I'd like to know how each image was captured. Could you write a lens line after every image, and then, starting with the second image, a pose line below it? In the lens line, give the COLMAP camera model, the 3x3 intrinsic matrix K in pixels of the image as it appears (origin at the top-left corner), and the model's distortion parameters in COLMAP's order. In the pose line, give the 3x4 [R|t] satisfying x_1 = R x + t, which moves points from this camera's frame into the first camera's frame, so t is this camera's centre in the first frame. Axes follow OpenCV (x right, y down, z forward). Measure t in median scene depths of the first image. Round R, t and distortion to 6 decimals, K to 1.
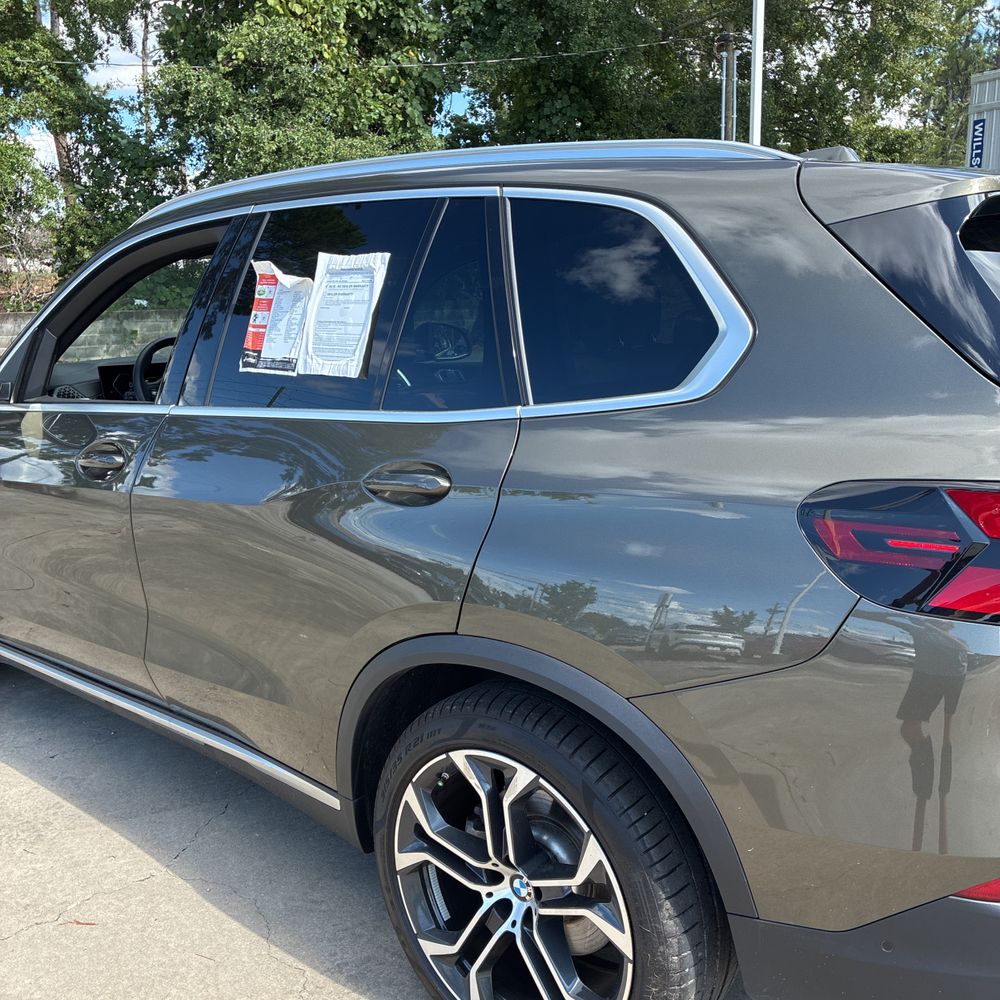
lens RADIAL K [[1036.3, 0, 512.1], [0, 1036.3, 501.9], [0, 0, 1]] dist [0.015701, 0.019262]
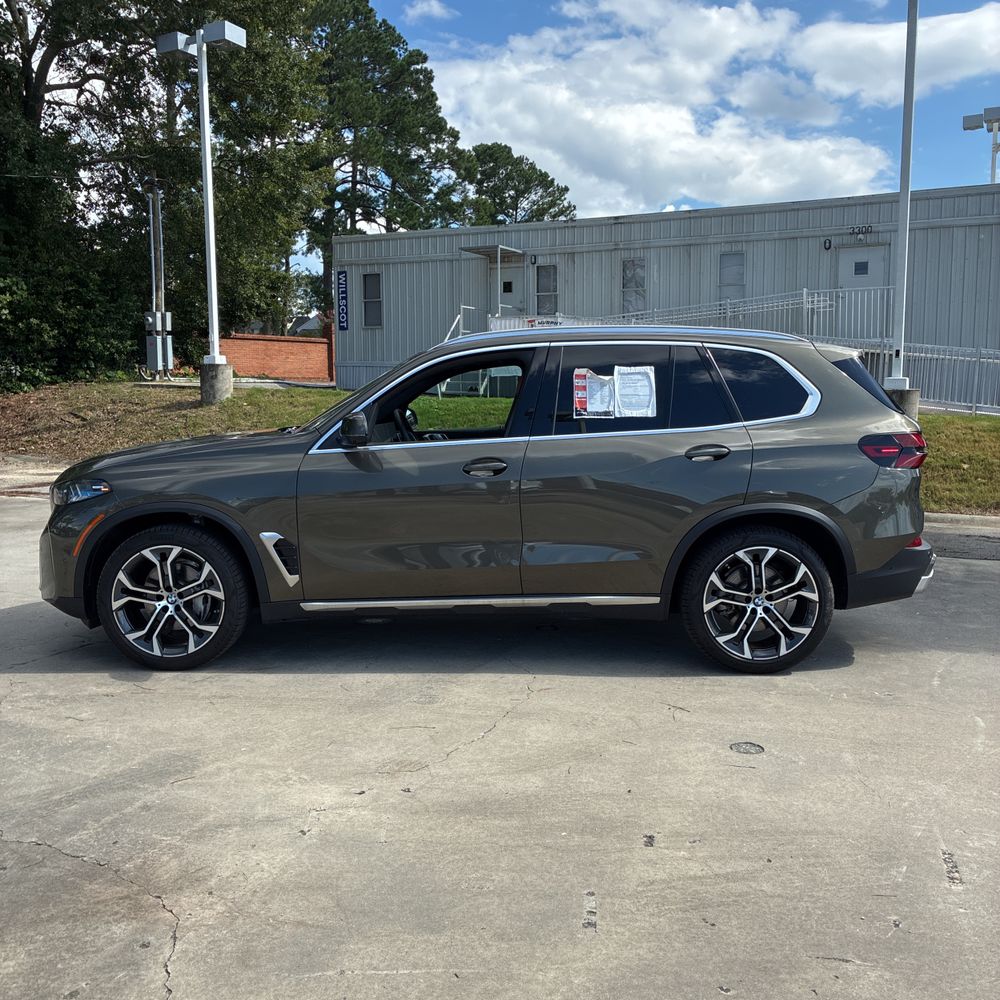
lens RADIAL K [[1036.3, 0, 512.1], [0, 1036.3, 501.9], [0, 0, 1]] dist [0.015701, 0.019262]
pose [[0.768416, -0.058509, 0.637270, -1.958683], [0.128185, 0.989703, -0.063698, 0.187567], [-0.626981, 0.130635, 0.768004, -0.619826]]
